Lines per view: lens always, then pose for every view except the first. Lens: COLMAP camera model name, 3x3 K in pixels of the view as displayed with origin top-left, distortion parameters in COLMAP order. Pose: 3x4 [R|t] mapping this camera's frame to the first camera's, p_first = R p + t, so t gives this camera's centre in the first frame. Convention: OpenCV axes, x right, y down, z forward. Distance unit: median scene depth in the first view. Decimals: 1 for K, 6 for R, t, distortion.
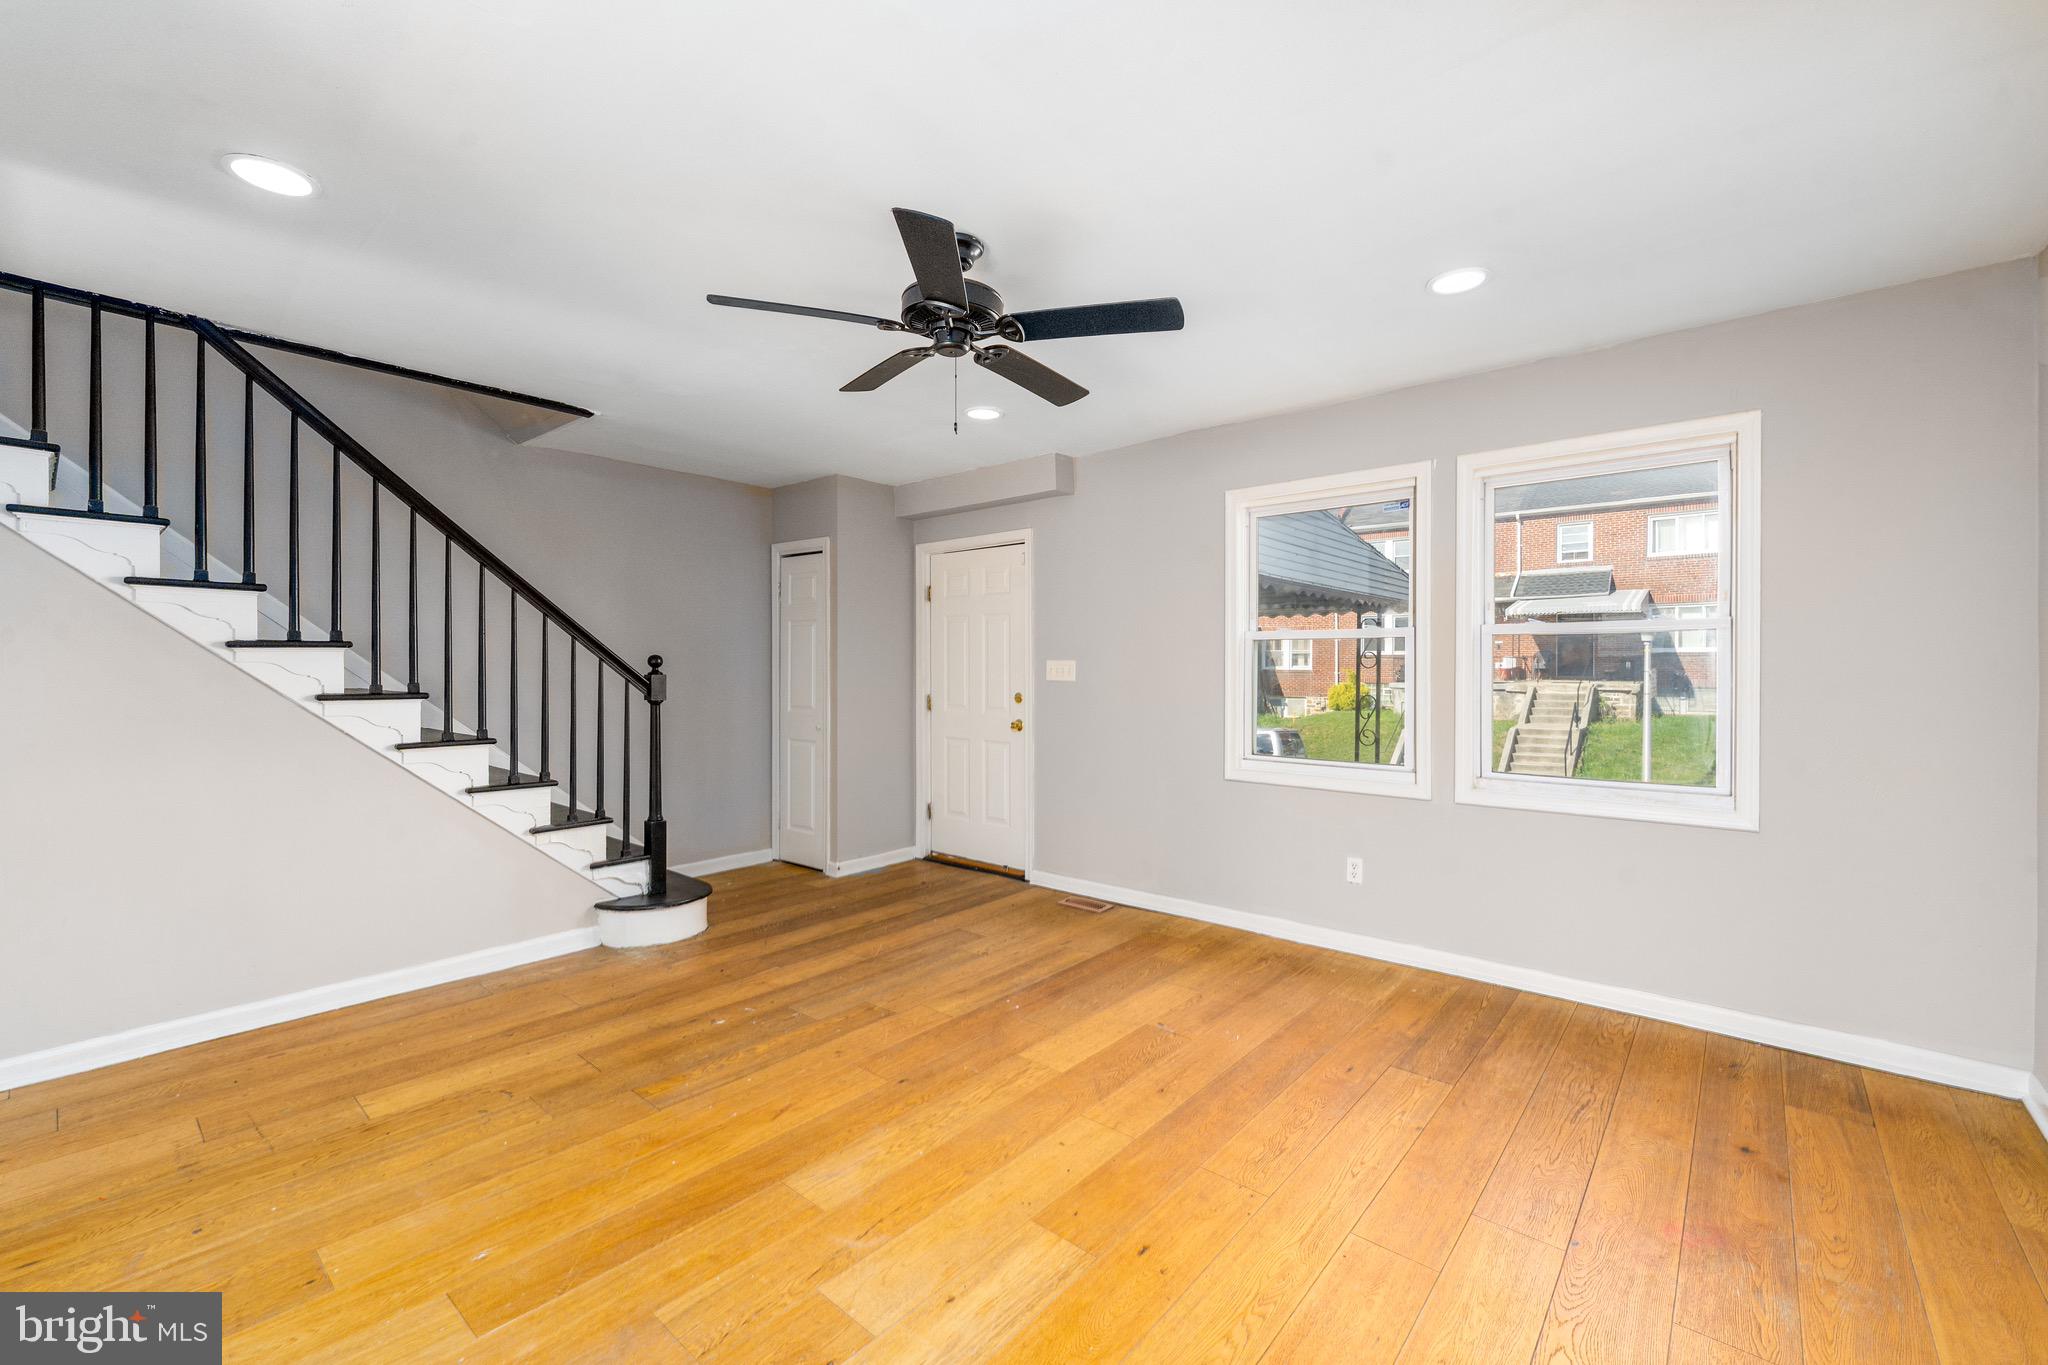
lens RADIAL K [[850.7, 0, 1037.2], [0, 850.7, 669.7], [0, 0, 1]] dist [0.003188, -0.002071]
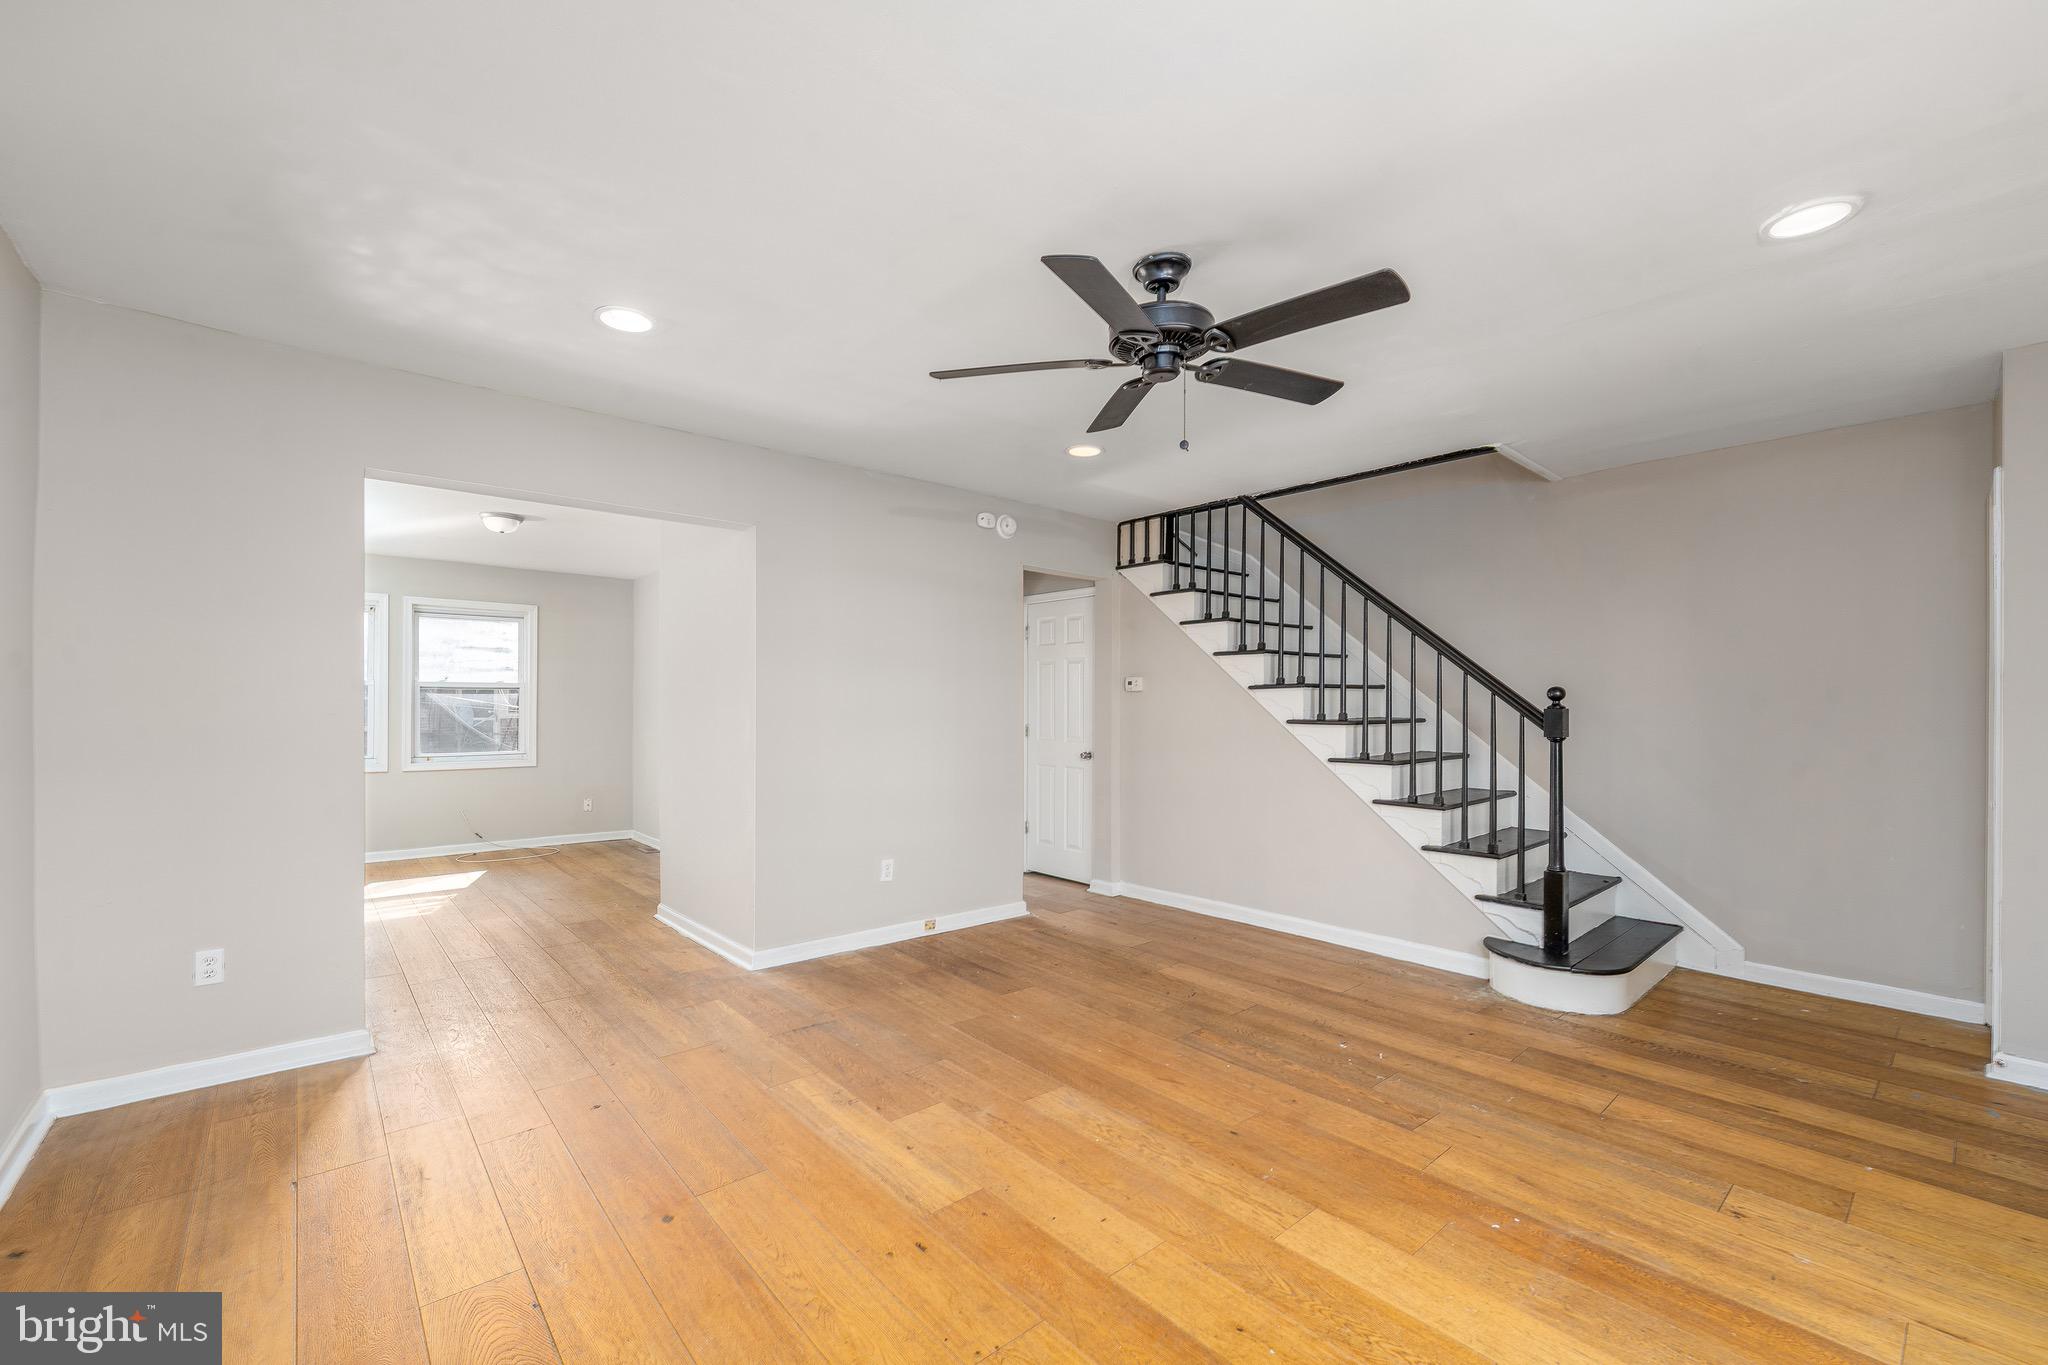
lens RADIAL K [[850.7, 0, 1029.4], [0, 850.7, 701.2], [0, 0, 1]] dist [0.003188, -0.002071]
pose [[-0.165231, -0.006041, -0.986236, 0.620331], [-0.004460, 0.999976, -0.005378, 0.006902], [0.986245, 0.003510, -0.165253, 0.706943]]
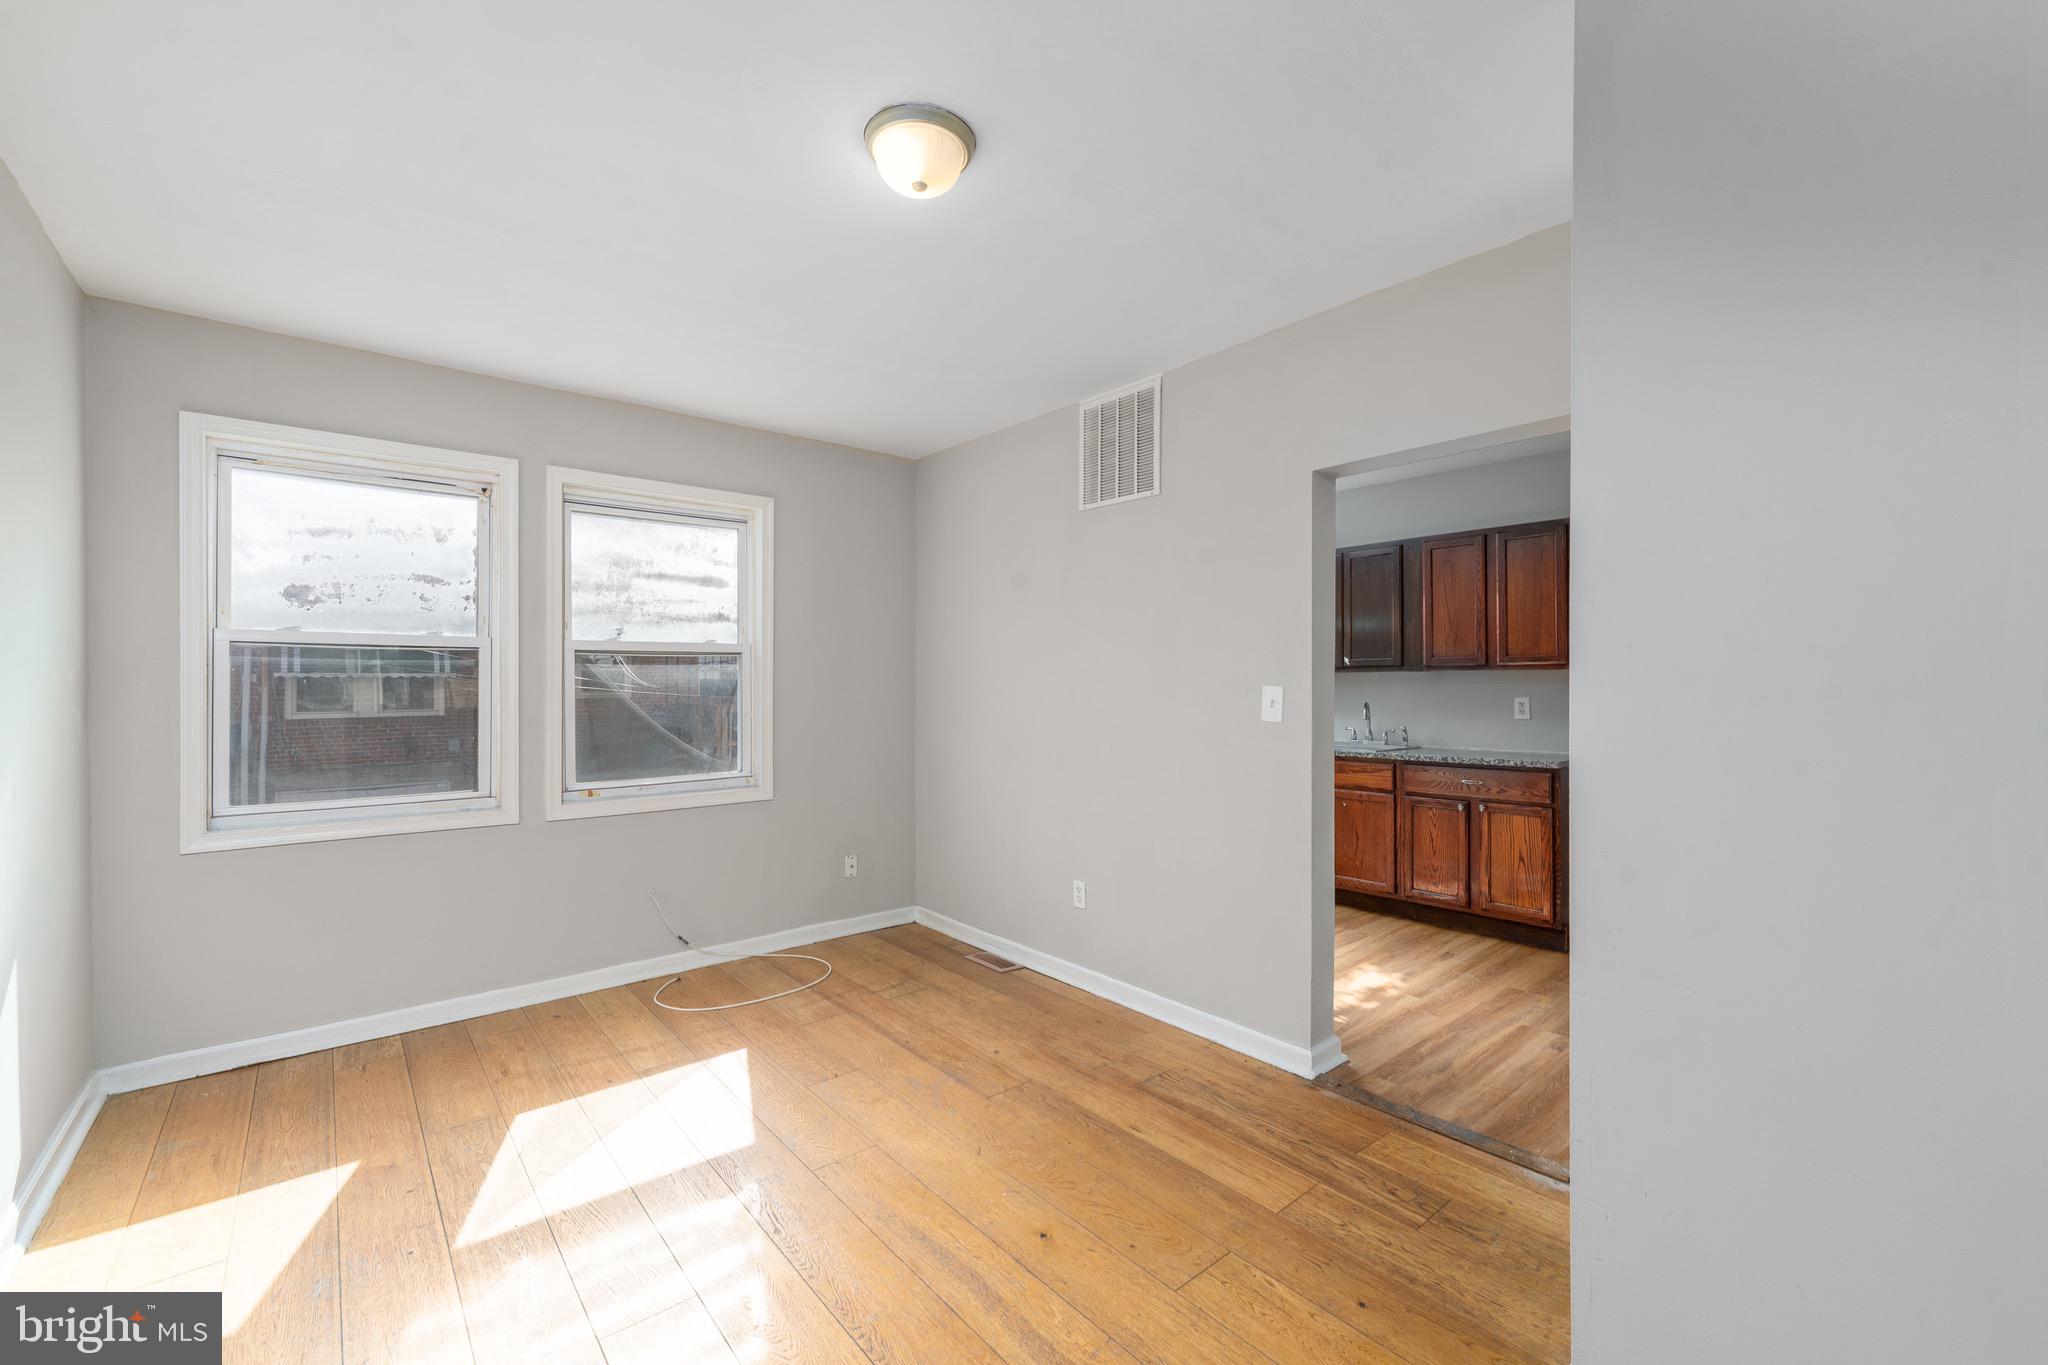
lens RADIAL K [[850.7, 0, 1027.7], [0, 850.7, 677.7], [0, 0, 1]] dist [0.003188, -0.002071]
pose [[-0.190481, -0.002481, -0.981688, -0.228358], [0.001861, 0.999994, -0.002888, 0.000261], [0.981689, -0.002377, -0.190475, -0.322805]]
